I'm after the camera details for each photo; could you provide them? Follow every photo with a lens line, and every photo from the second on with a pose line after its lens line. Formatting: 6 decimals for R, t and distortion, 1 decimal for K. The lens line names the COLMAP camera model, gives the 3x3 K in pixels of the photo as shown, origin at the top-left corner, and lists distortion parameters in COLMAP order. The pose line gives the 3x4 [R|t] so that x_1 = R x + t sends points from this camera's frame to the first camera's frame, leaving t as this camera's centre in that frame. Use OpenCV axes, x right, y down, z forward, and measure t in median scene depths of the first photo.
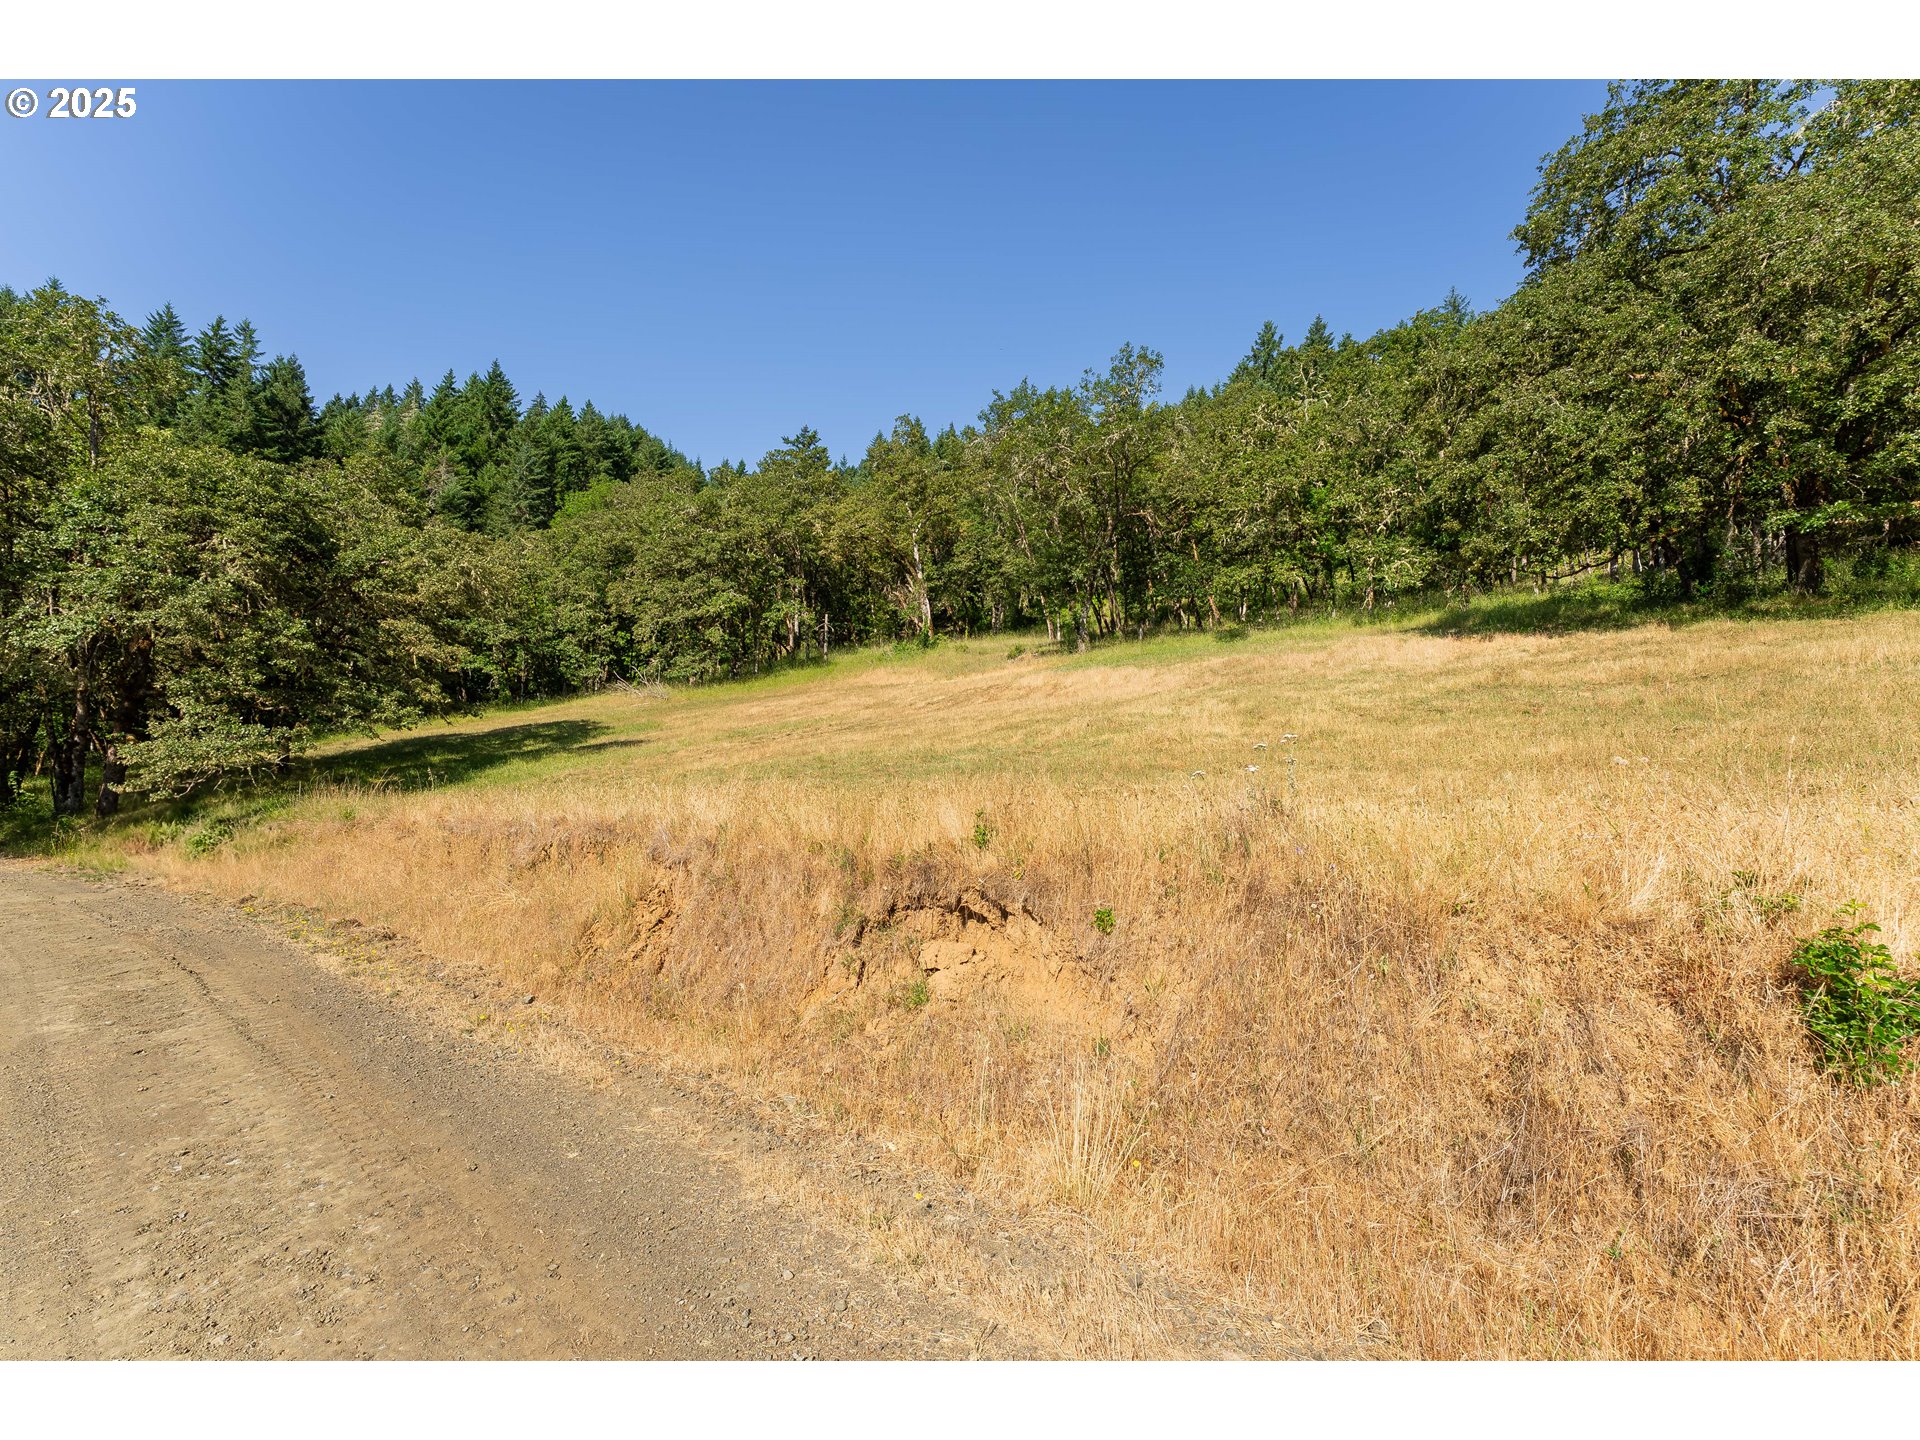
lens RADIAL K [[778.6, 0, 962.8], [0, 778.6, 724.0], [0, 0, 1]] dist [-0.001690, 0.000144]
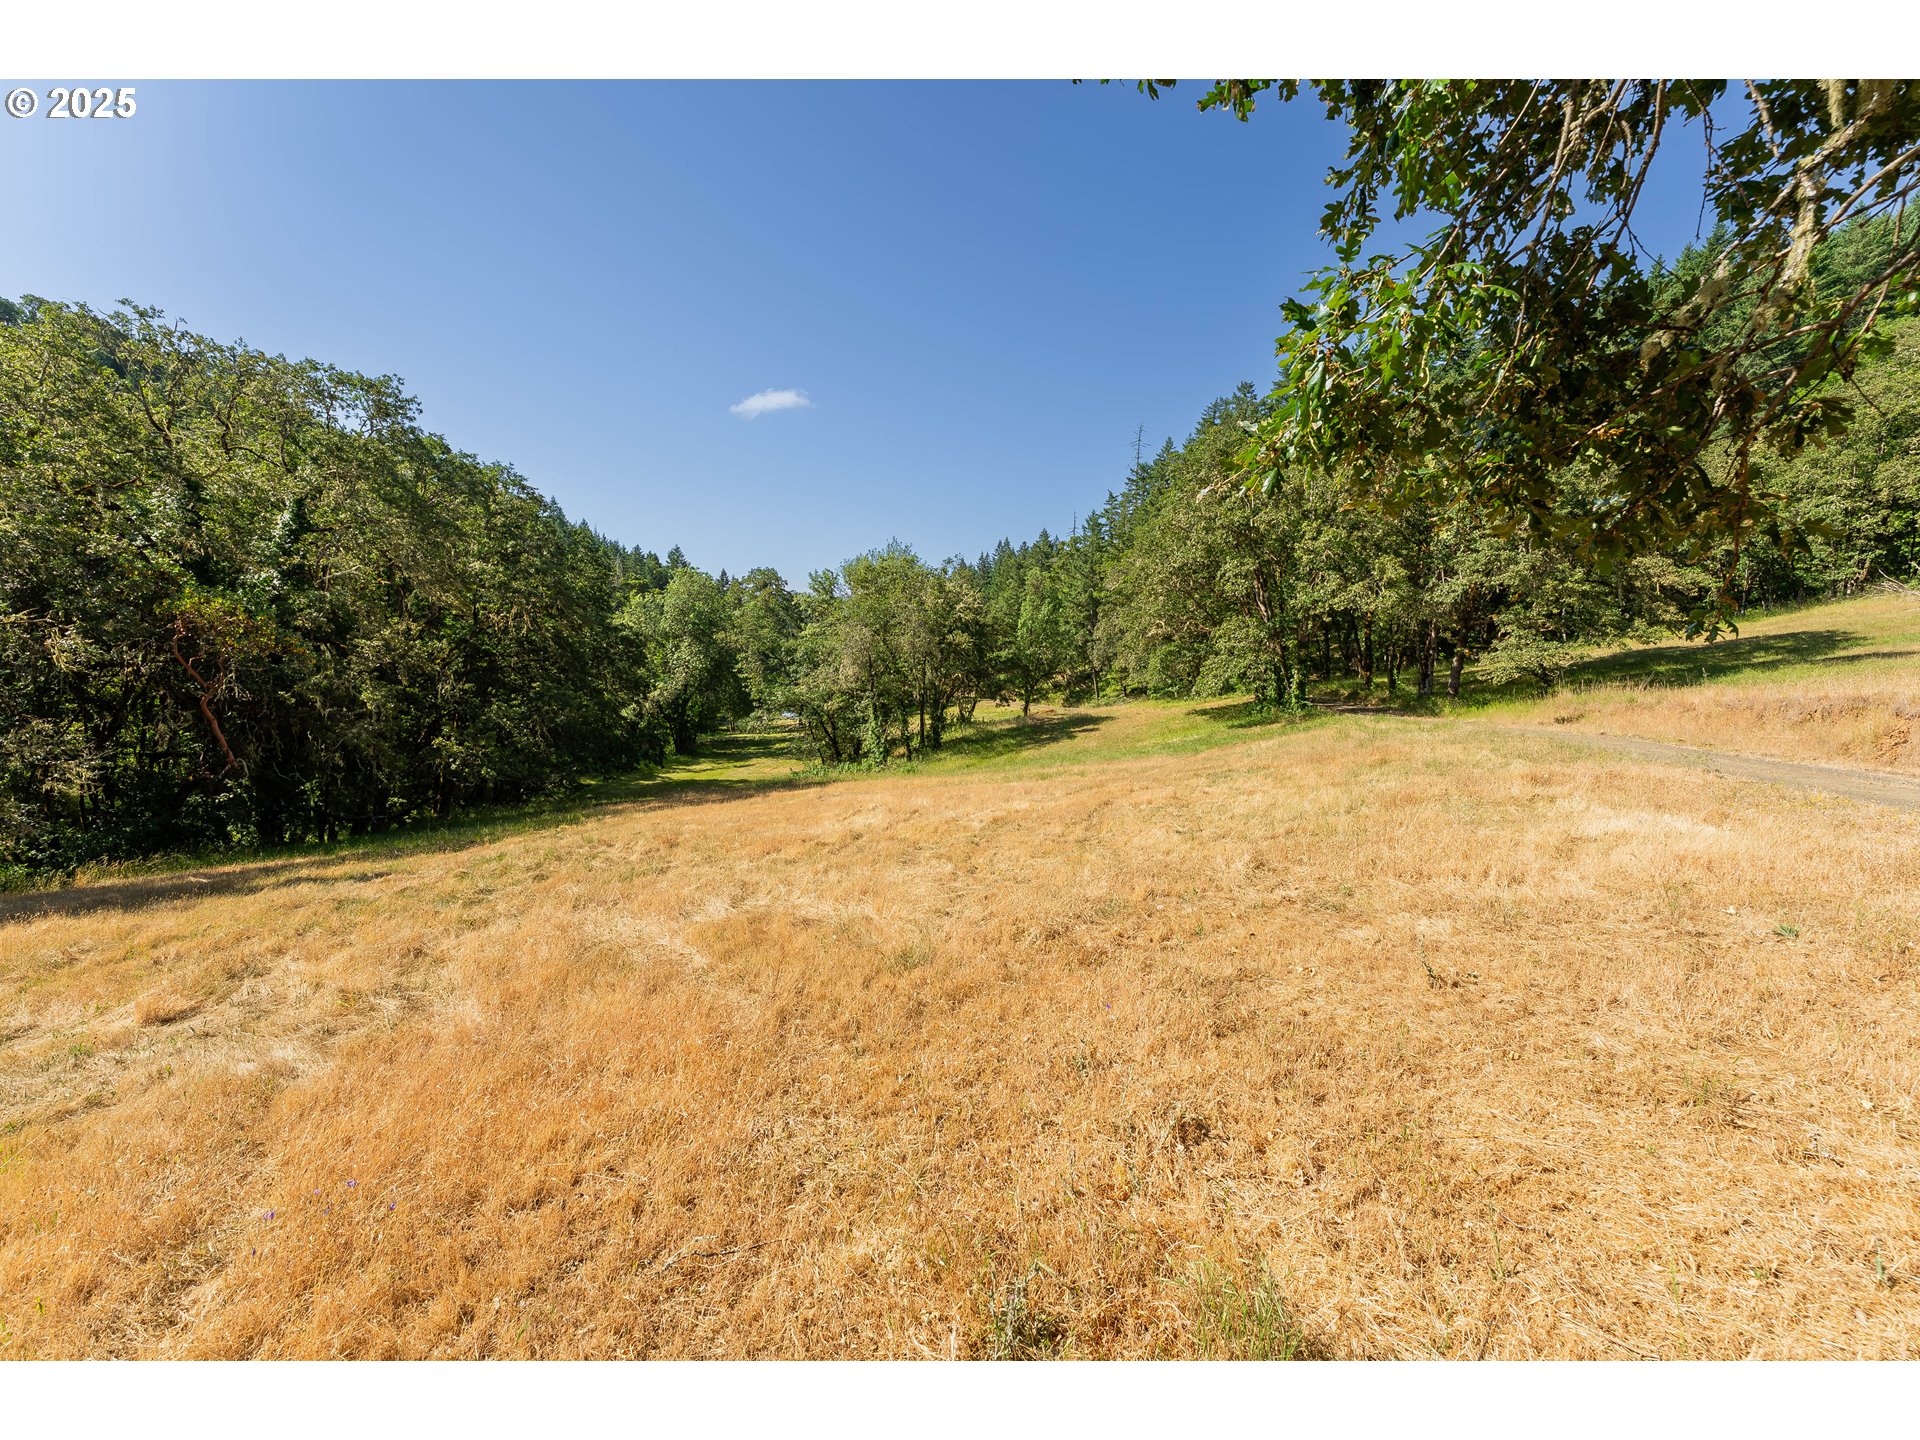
lens RADIAL K [[796.4, 0, 960.0], [0, 796.4, 720.0], [0, 0, 1]] dist [-0.002184, -0.000150]
pose [[0.291294, 0.075205, -0.953673, 0.117765], [0.023148, 0.996059, 0.085618, -0.003502], [0.956353, -0.047015, 0.288406, -0.260723]]
